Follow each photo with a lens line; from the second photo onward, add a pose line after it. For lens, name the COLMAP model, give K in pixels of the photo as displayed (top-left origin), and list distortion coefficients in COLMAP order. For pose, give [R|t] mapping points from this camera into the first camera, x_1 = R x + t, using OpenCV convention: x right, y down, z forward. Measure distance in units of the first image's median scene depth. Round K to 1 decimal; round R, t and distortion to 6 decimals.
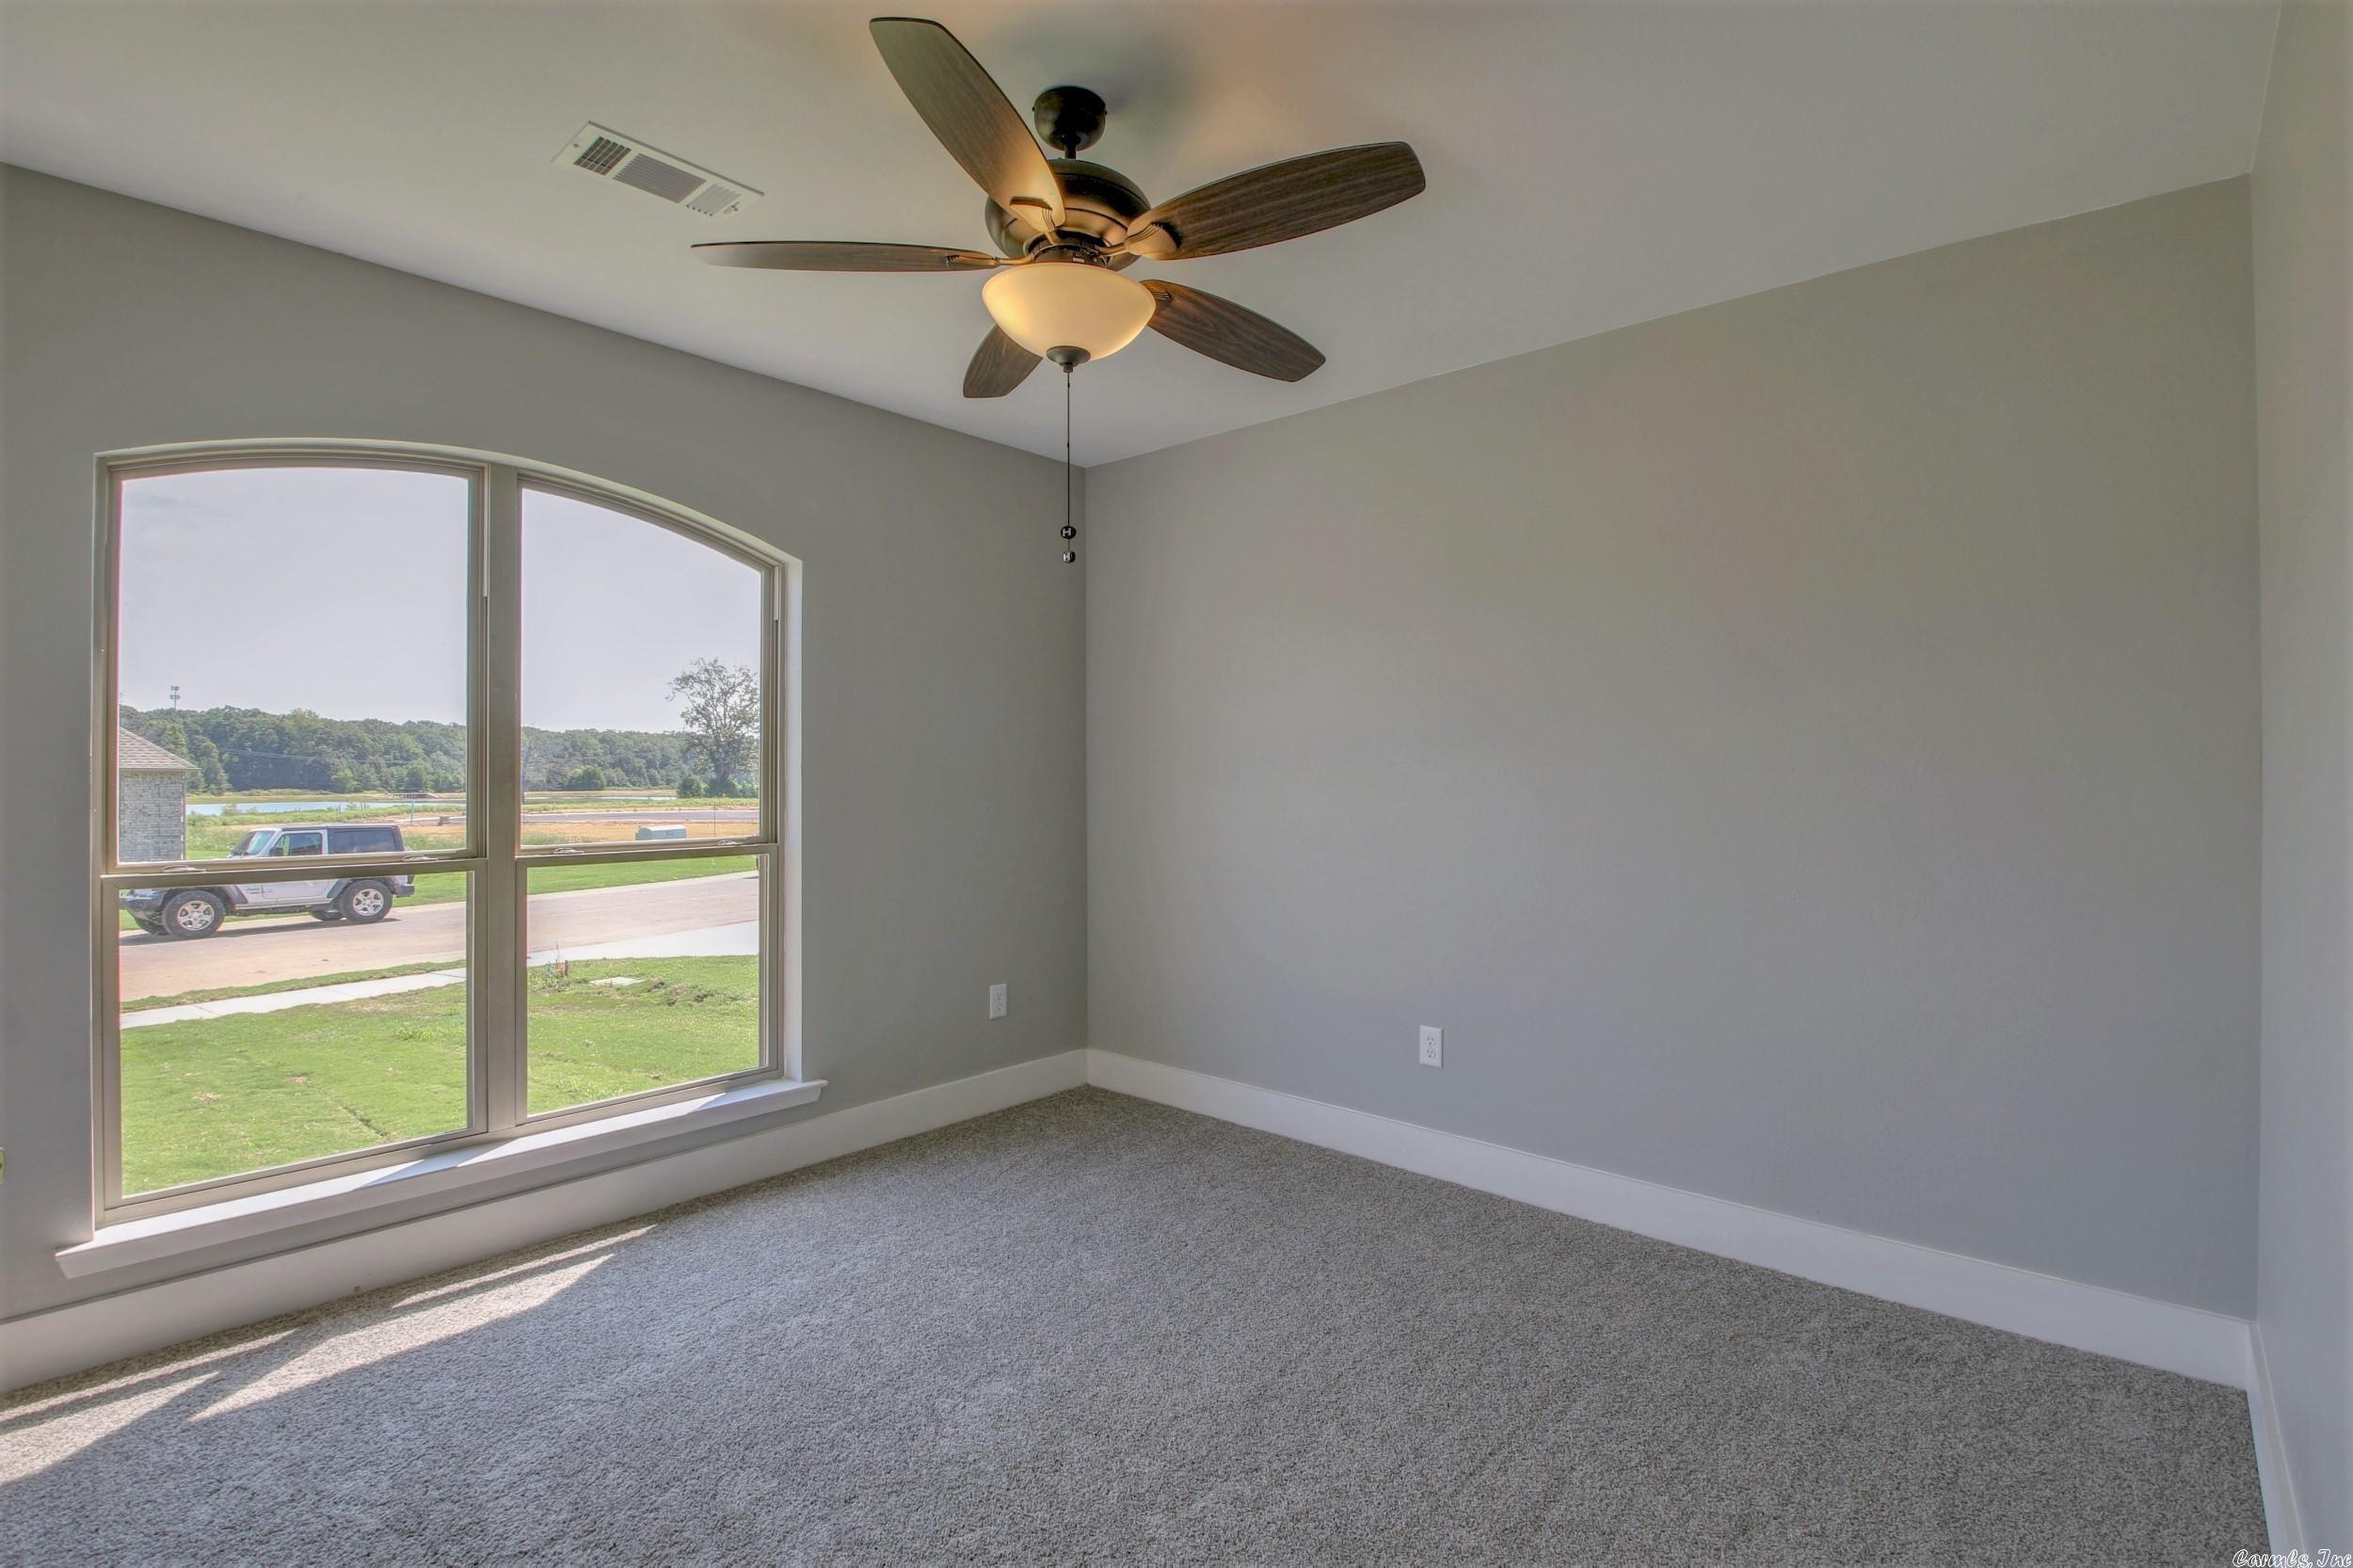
lens RADIAL K [[1067.0, 0, 1176.5], [0, 1067.0, 784.0], [0, 0, 1]] dist [-0.049481, 0.000432]
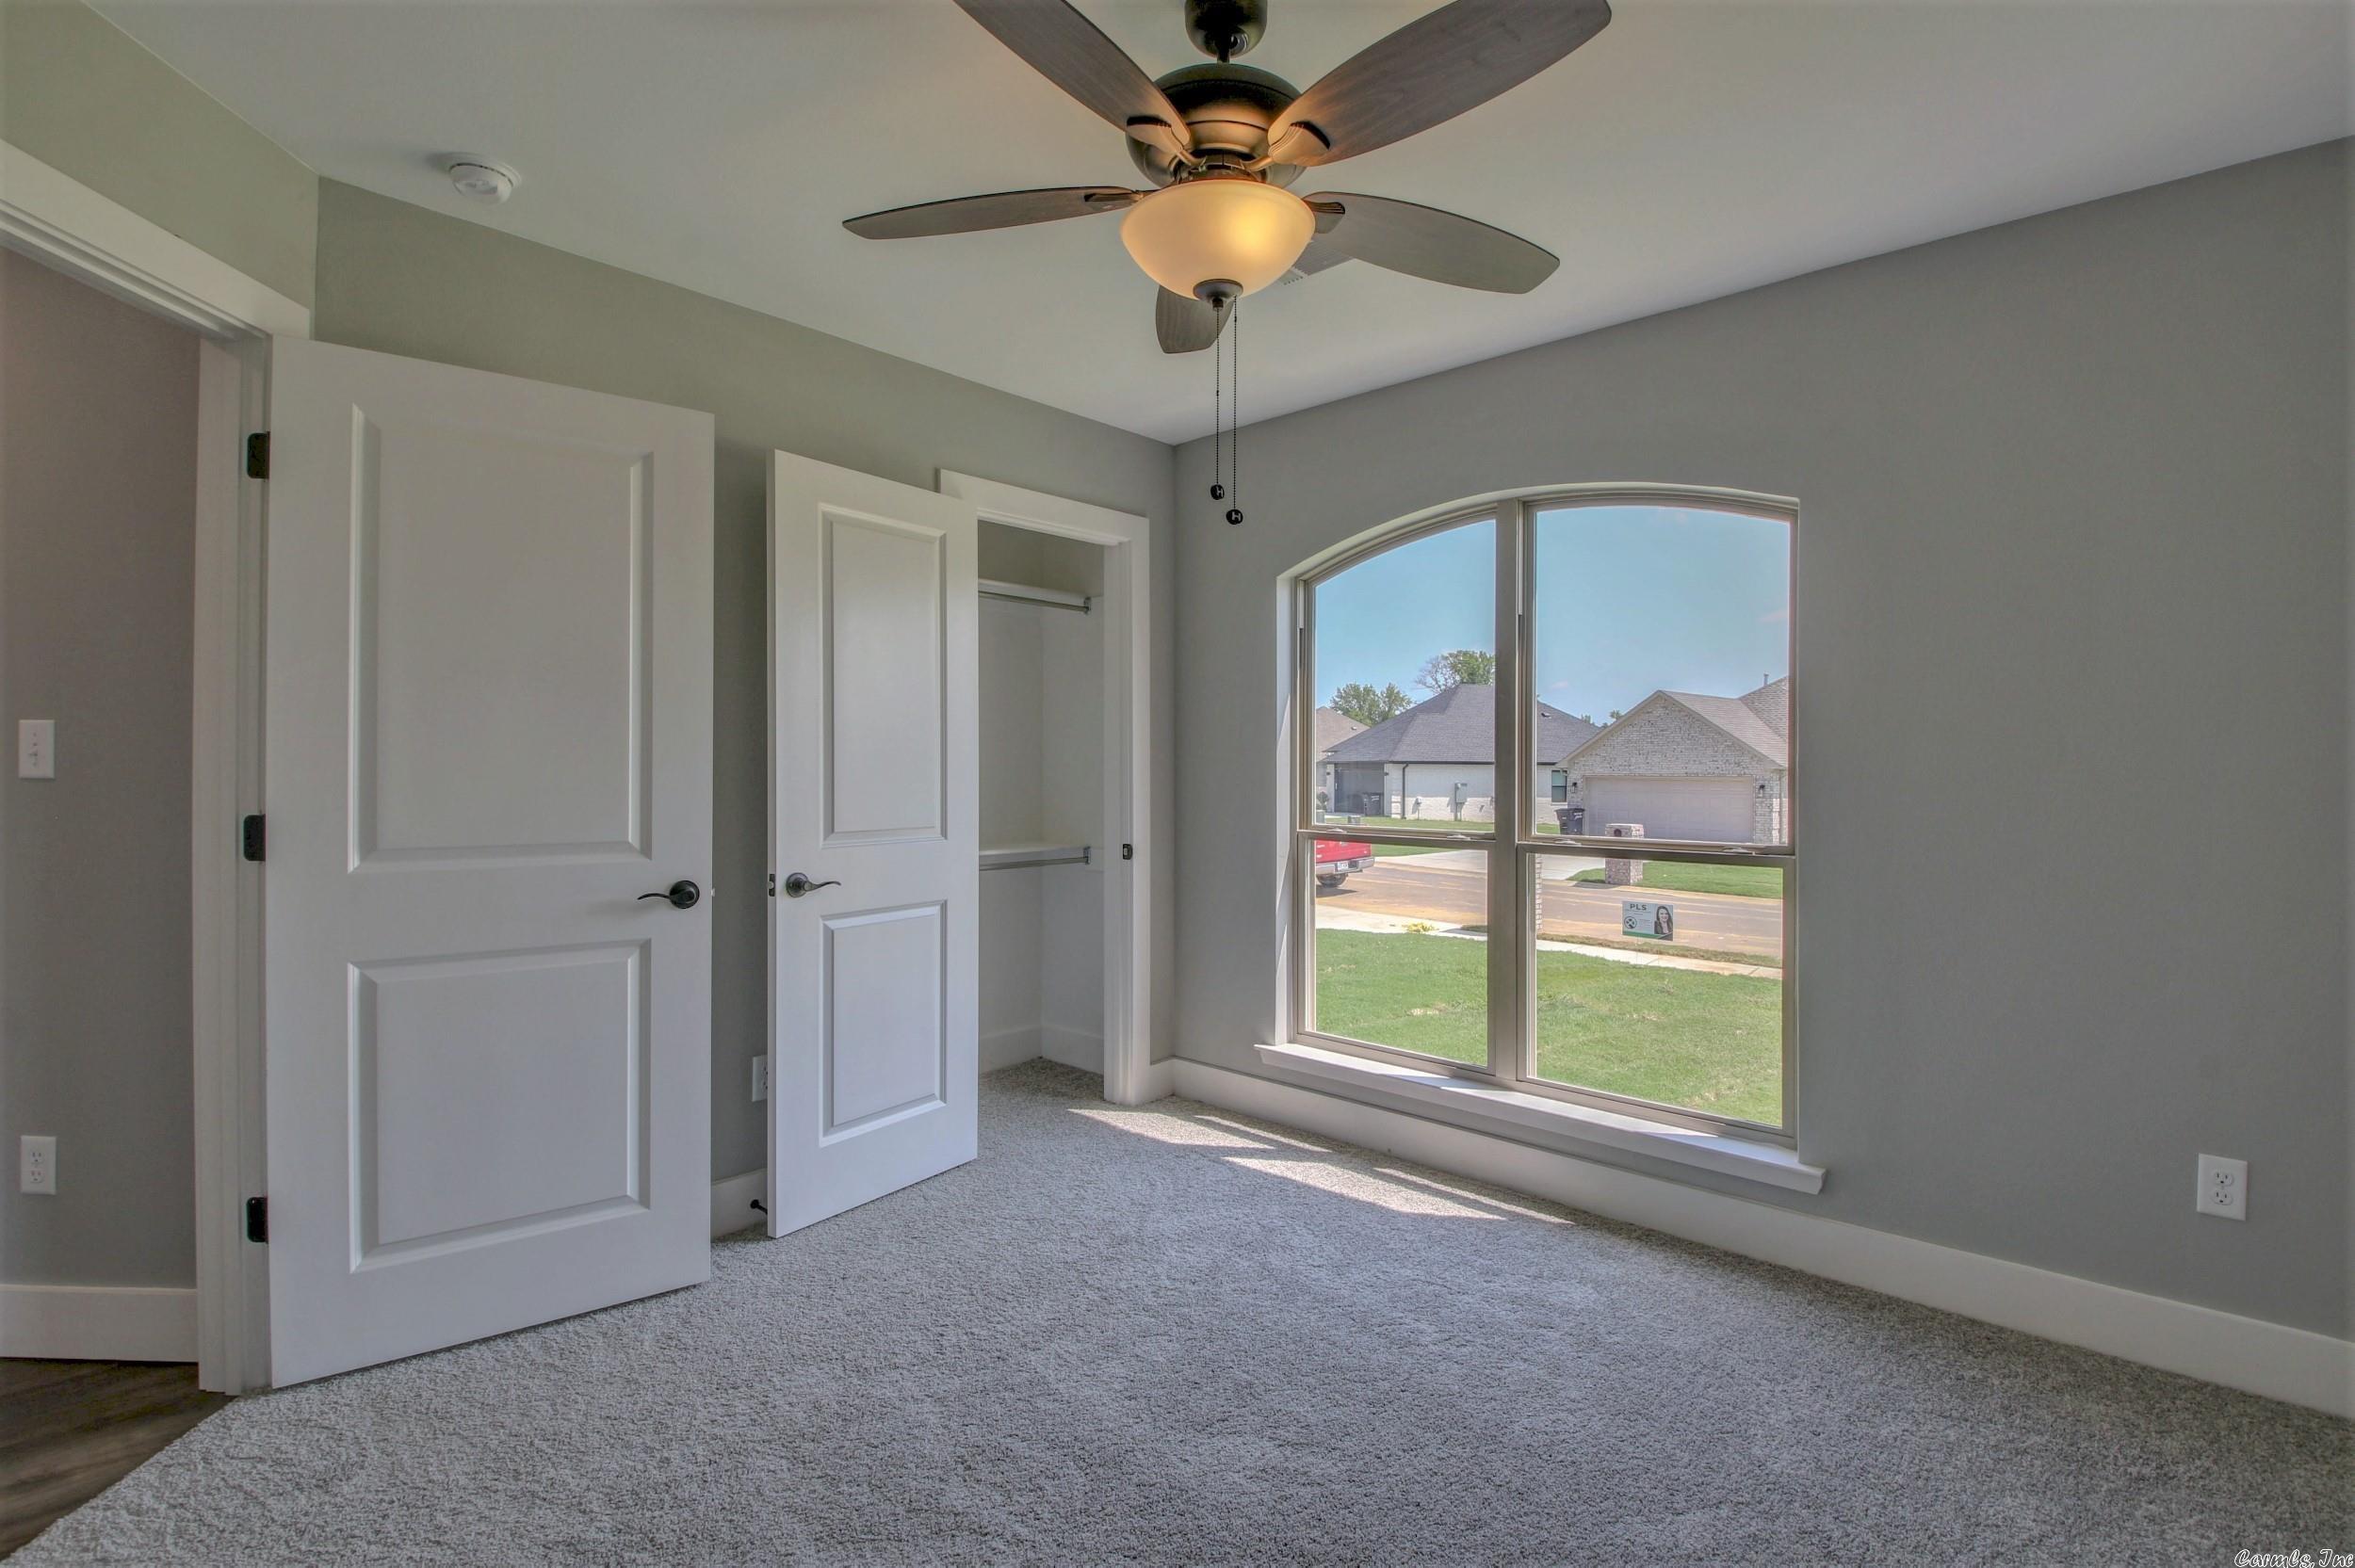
lens RADIAL K [[1091.5, 0, 1174.9], [0, 1091.5, 772.7], [0, 0, 1]] dist [0.016844, -0.028840]
pose [[-0.037213, 0.002111, -0.999305, 0.588097], [-0.015643, 0.999874, 0.002694, -0.002667], [0.999185, 0.015733, -0.037175, 0.696153]]
